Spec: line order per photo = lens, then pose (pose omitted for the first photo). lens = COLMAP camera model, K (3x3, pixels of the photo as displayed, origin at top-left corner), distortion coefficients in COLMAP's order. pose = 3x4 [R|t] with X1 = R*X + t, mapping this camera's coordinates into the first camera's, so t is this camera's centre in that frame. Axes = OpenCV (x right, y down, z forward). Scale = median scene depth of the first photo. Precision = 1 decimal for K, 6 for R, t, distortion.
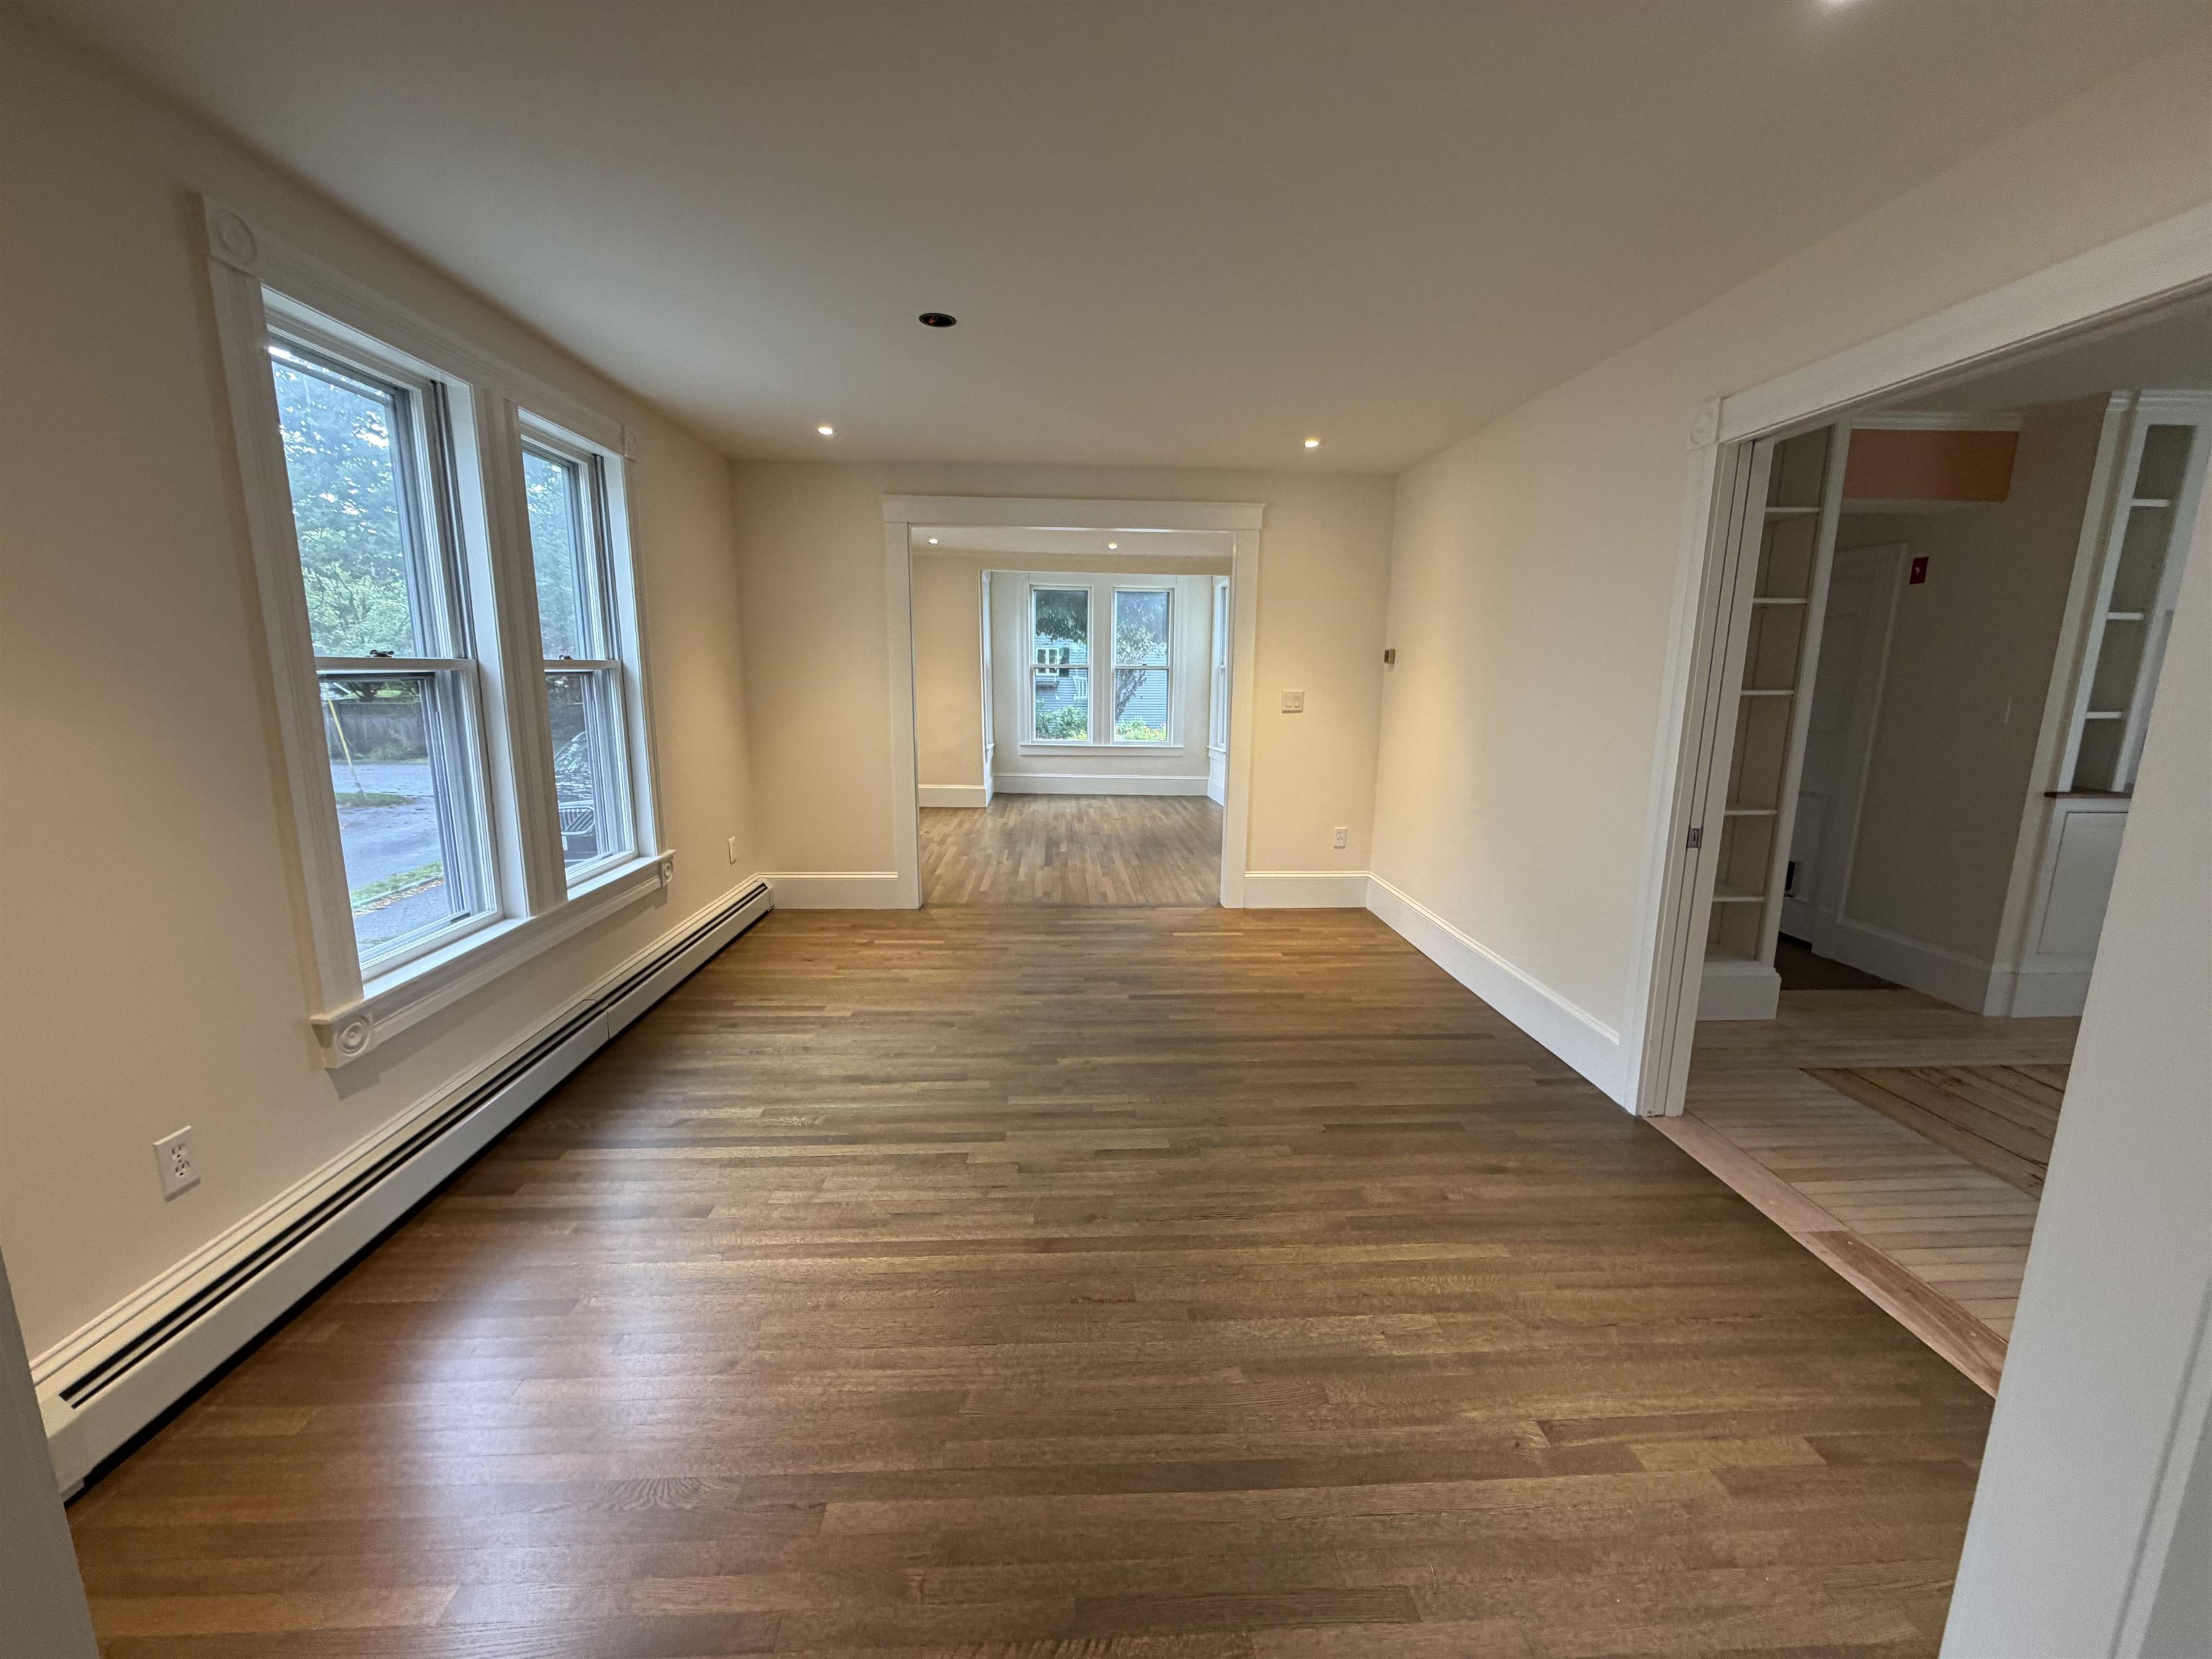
lens RADIAL K [[875.9, 0, 1116.3], [0, 875.9, 832.4], [0, 0, 1]] dist [-0.003200, -0.000570]
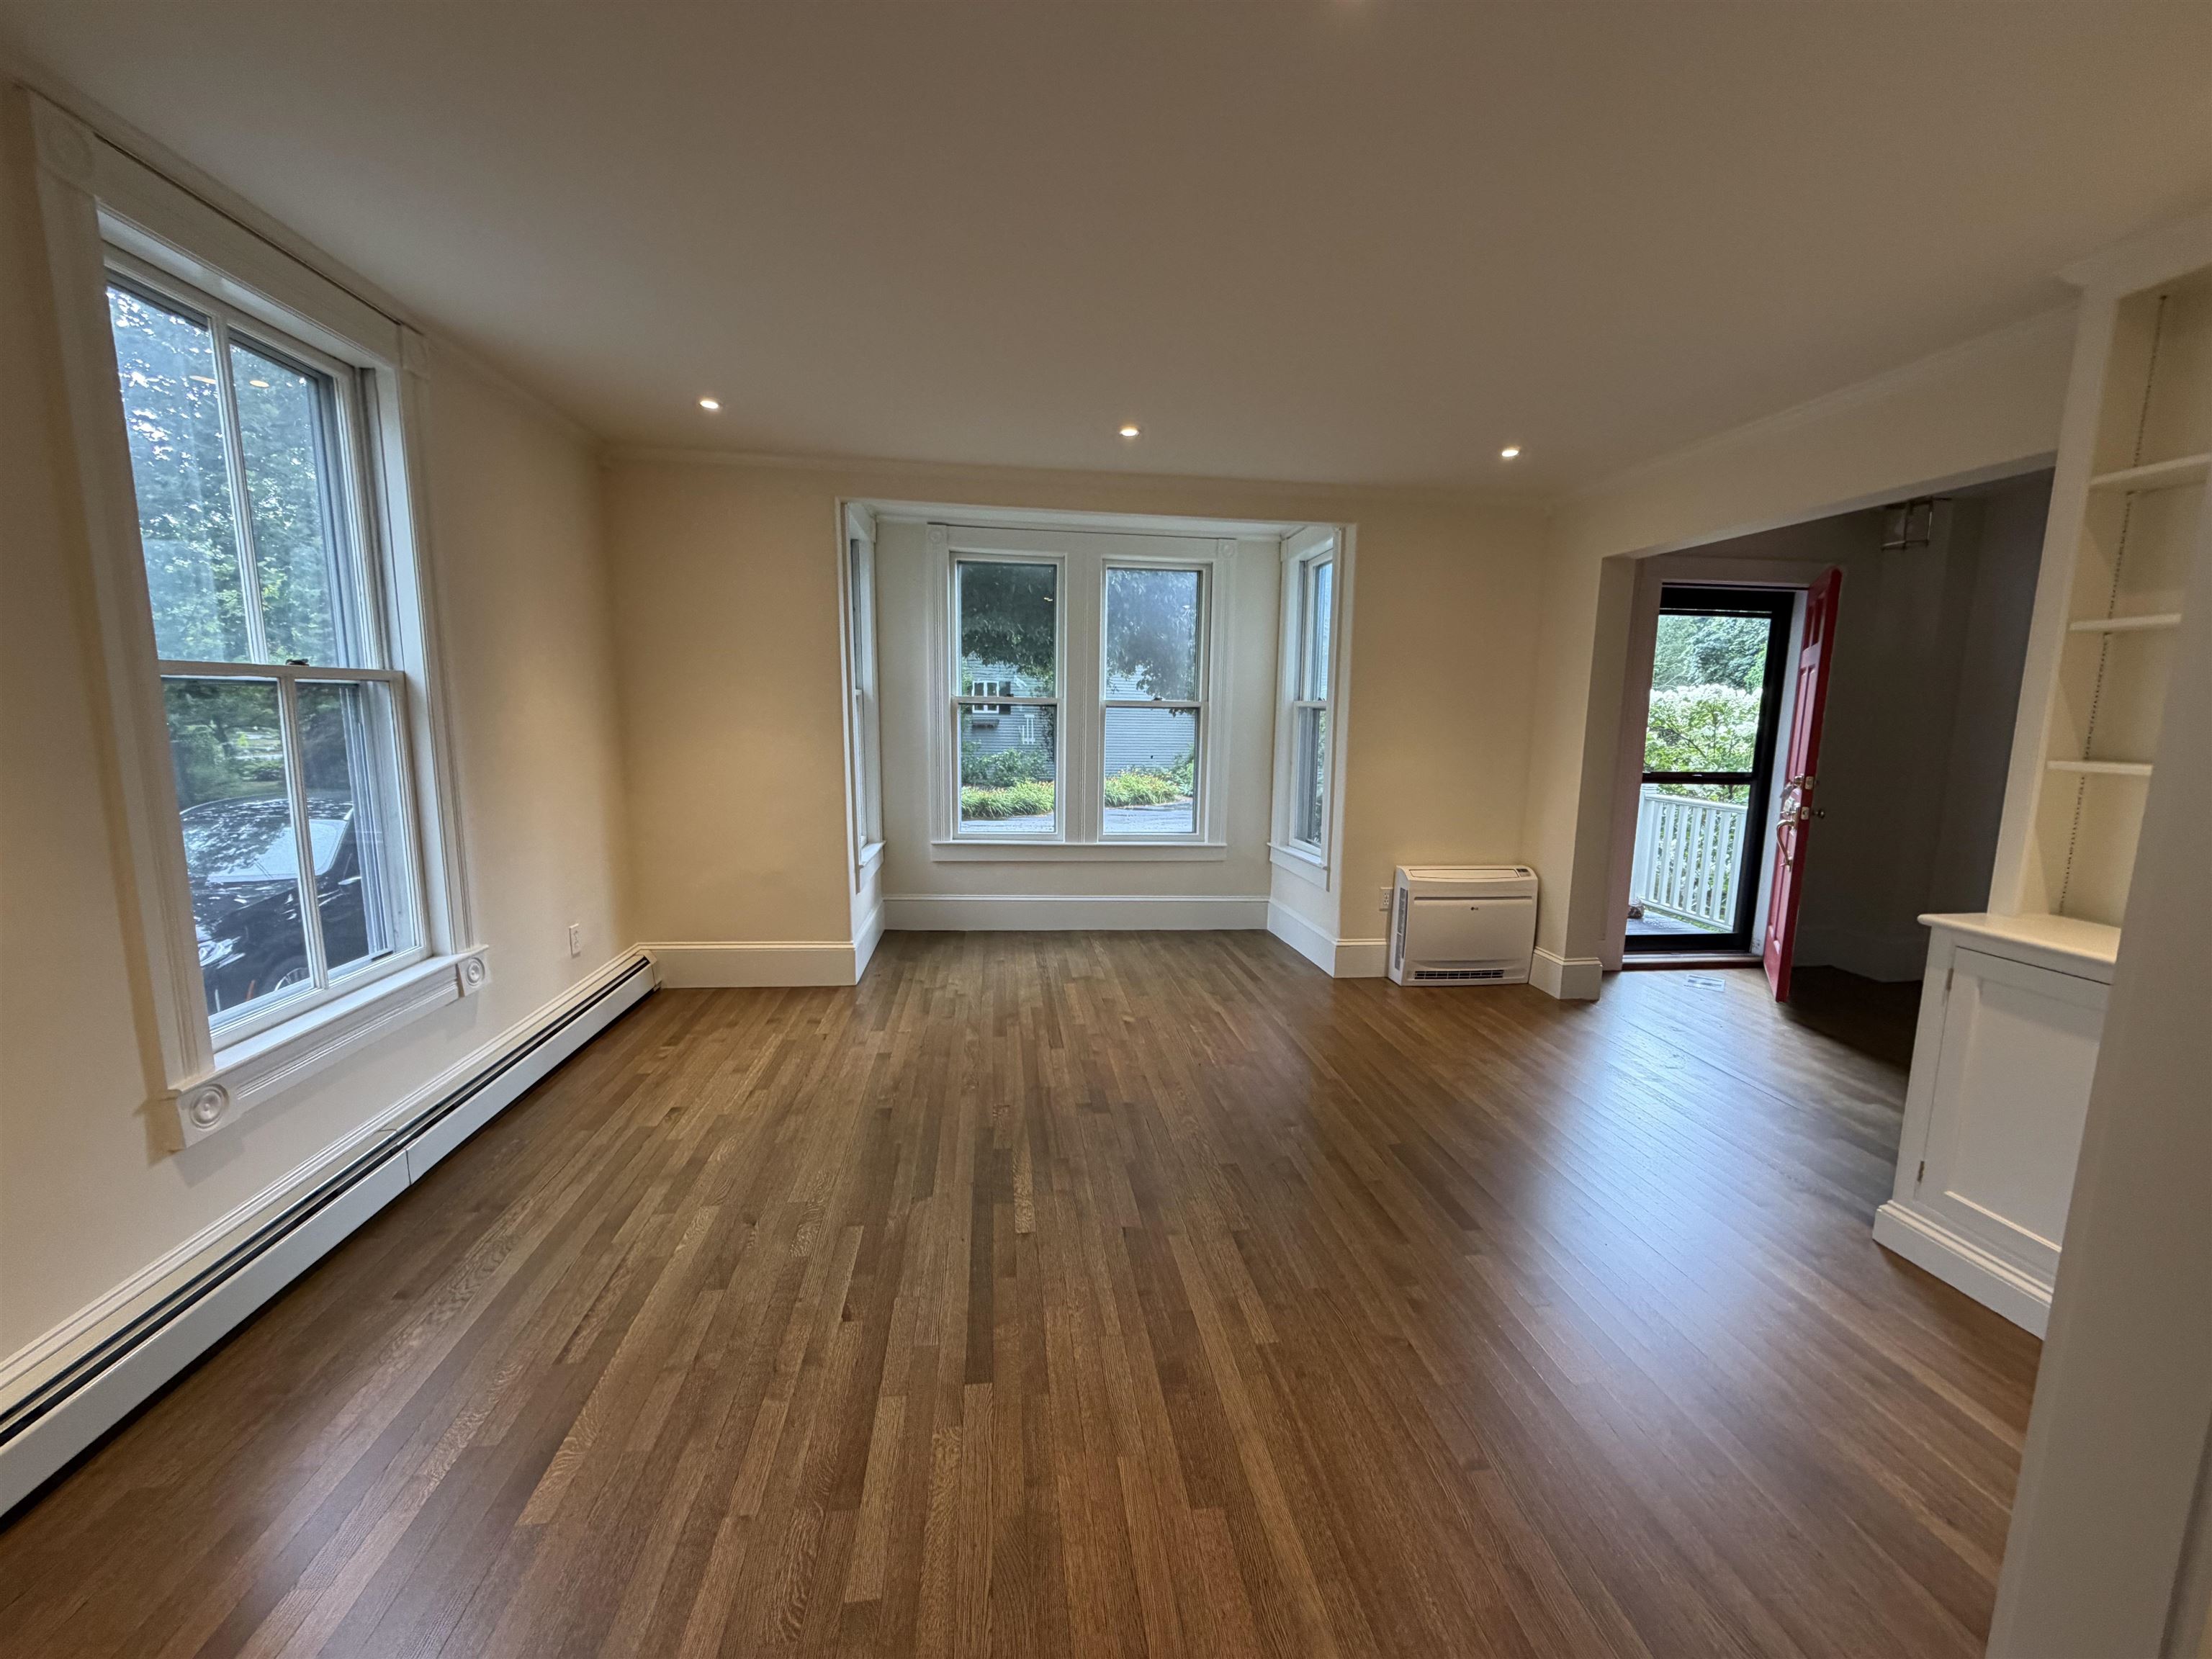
lens RADIAL K [[875.9, 0, 1104.2], [0, 875.9, 831.1], [0, 0, 1]] dist [-0.003200, -0.000570]
pose [[0.998453, -0.004965, 0.055381, -0.032290], [0.007266, 0.999115, -0.041425, -0.082300], [-0.055126, 0.041764, 0.997606, 0.439463]]
